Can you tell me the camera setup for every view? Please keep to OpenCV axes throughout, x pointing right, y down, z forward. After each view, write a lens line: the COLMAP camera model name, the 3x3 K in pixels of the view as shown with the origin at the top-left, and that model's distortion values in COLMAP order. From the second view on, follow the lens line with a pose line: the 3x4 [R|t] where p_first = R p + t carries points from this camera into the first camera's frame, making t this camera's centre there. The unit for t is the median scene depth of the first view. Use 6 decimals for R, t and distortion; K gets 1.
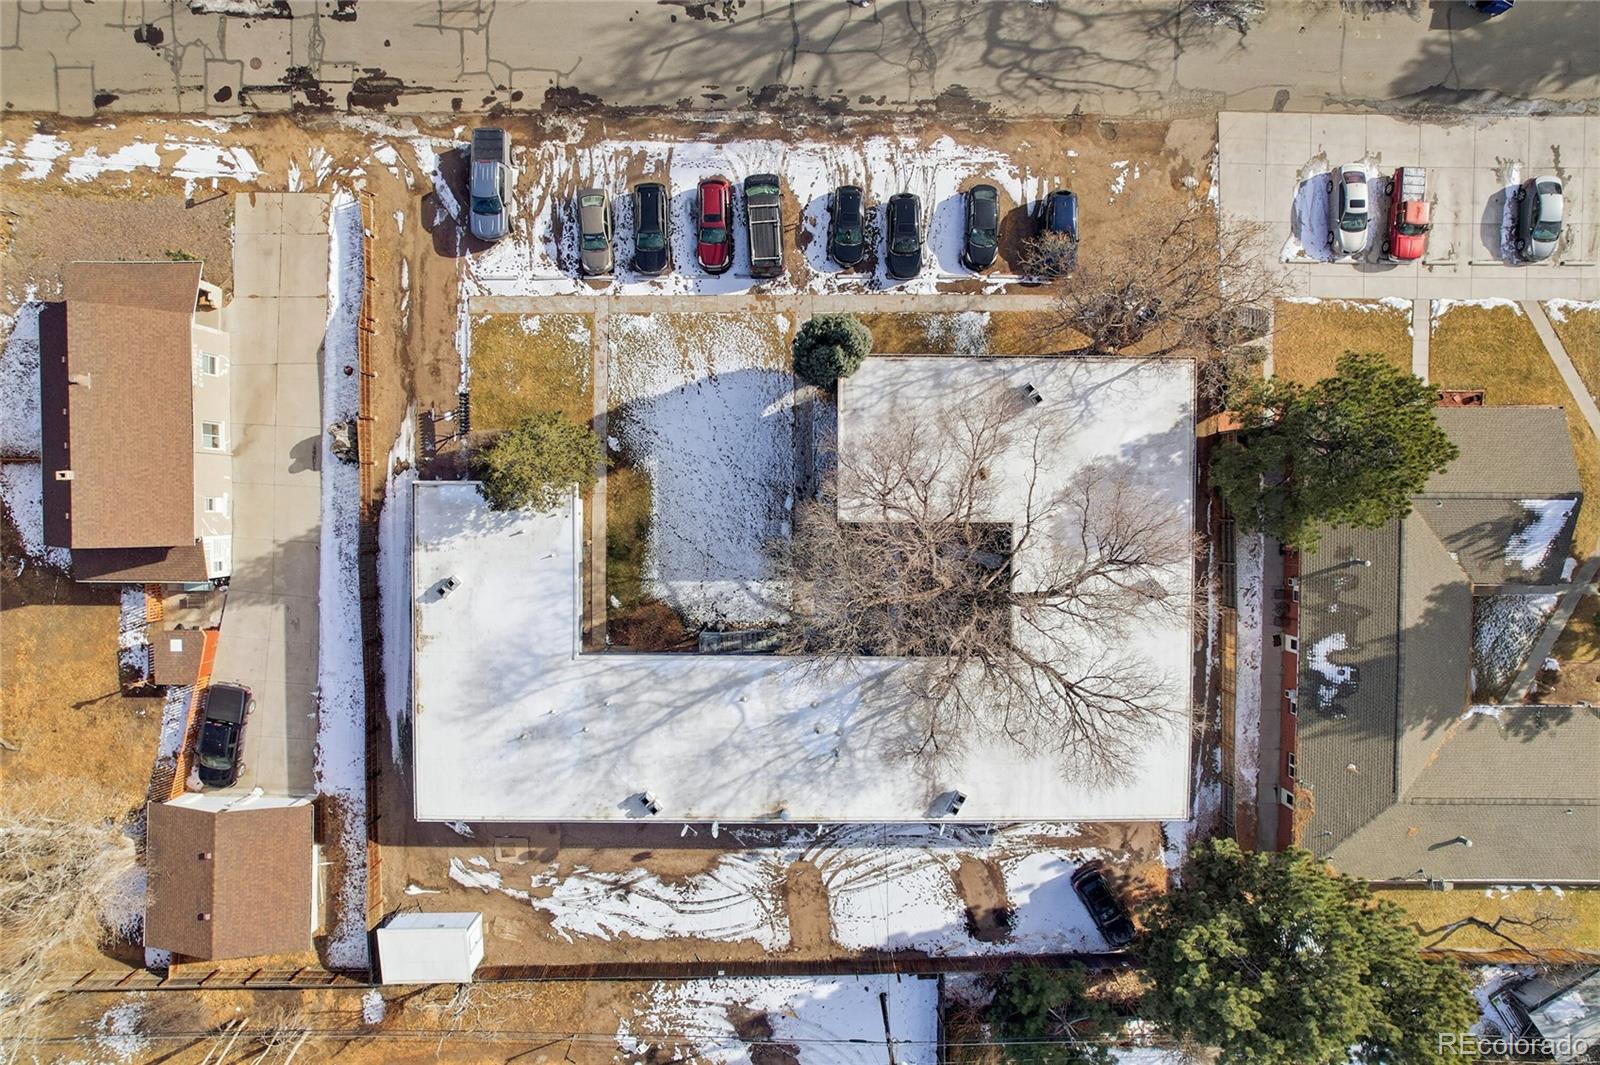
lens RADIAL K [[1029.0, 0, 802.9], [0, 1029.0, 528.0], [0, 0, 1]] dist [-0.099144, 0.092204]
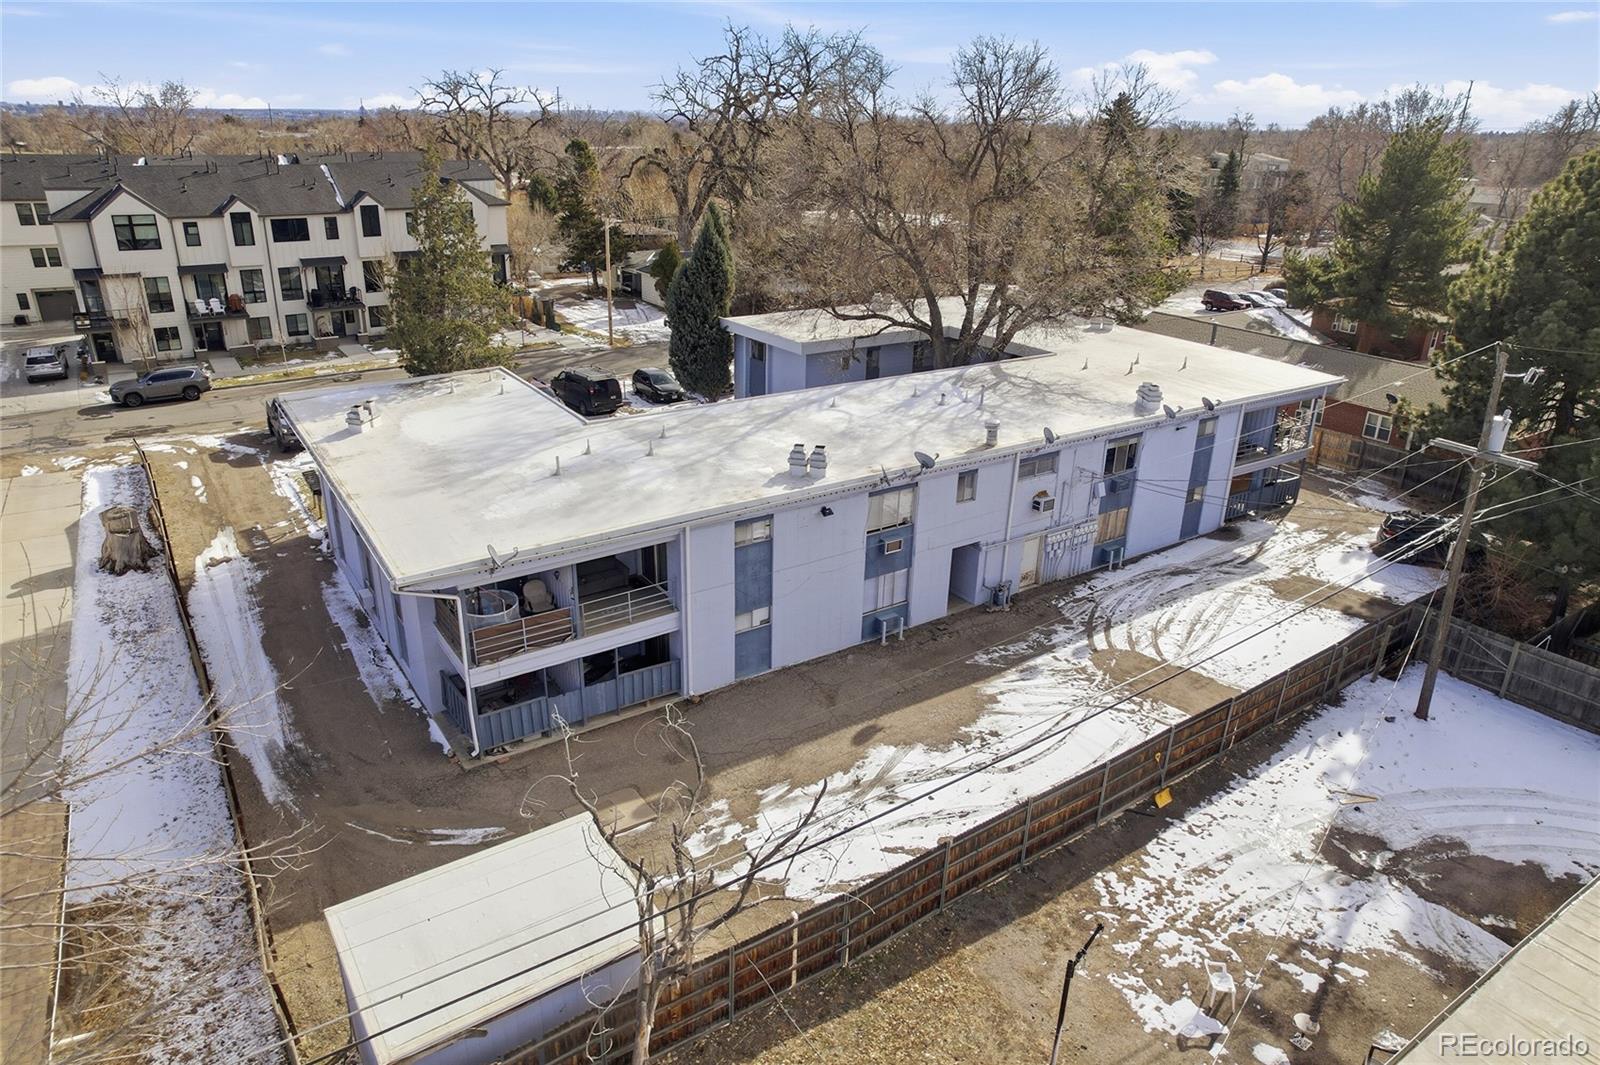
lens RADIAL K [[1029.0, 0, 802.9], [0, 1029.0, 528.0], [0, 0, 1]] dist [-0.099144, 0.092204]
pose [[0.826366, -0.204971, 0.524506, -0.413794], [0.563095, 0.289790, -0.773916, 0.648547], [0.006633, 0.934884, 0.354891, 0.738097]]
